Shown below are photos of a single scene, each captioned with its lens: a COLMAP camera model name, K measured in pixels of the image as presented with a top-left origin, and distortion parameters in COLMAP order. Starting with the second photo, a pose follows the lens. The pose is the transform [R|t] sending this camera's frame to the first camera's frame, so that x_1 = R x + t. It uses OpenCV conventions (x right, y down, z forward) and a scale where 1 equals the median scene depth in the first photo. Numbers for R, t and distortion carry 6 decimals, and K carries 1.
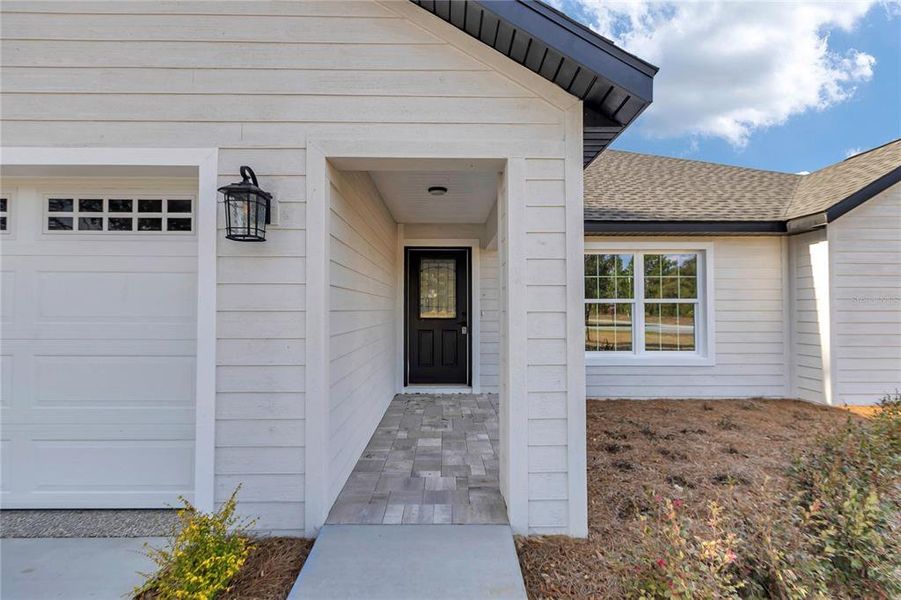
lens RADIAL K [[412.8, 0, 451.9], [0, 412.8, 300.8], [0, 0, 1]] dist [0.001474, -0.000487]
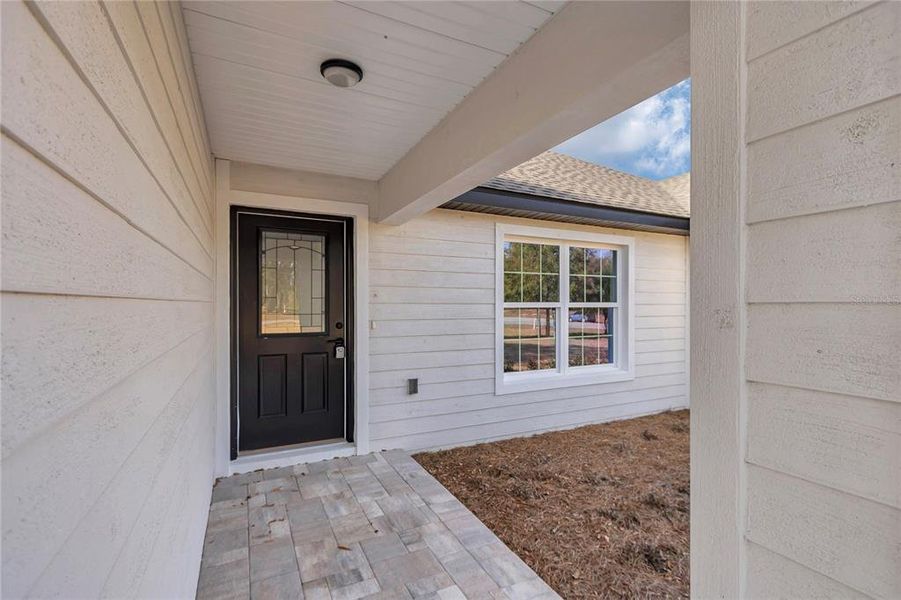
lens RADIAL K [[414.2, 0, 449.3], [0, 414.2, 309.2], [0, 0, 1]] dist [0.001390, -0.000089]
pose [[0.903508, -0.003230, 0.428559, -0.088337], [-0.010486, 0.999506, 0.029641, -0.013332], [-0.428443, -0.031274, 0.903028, 0.378656]]
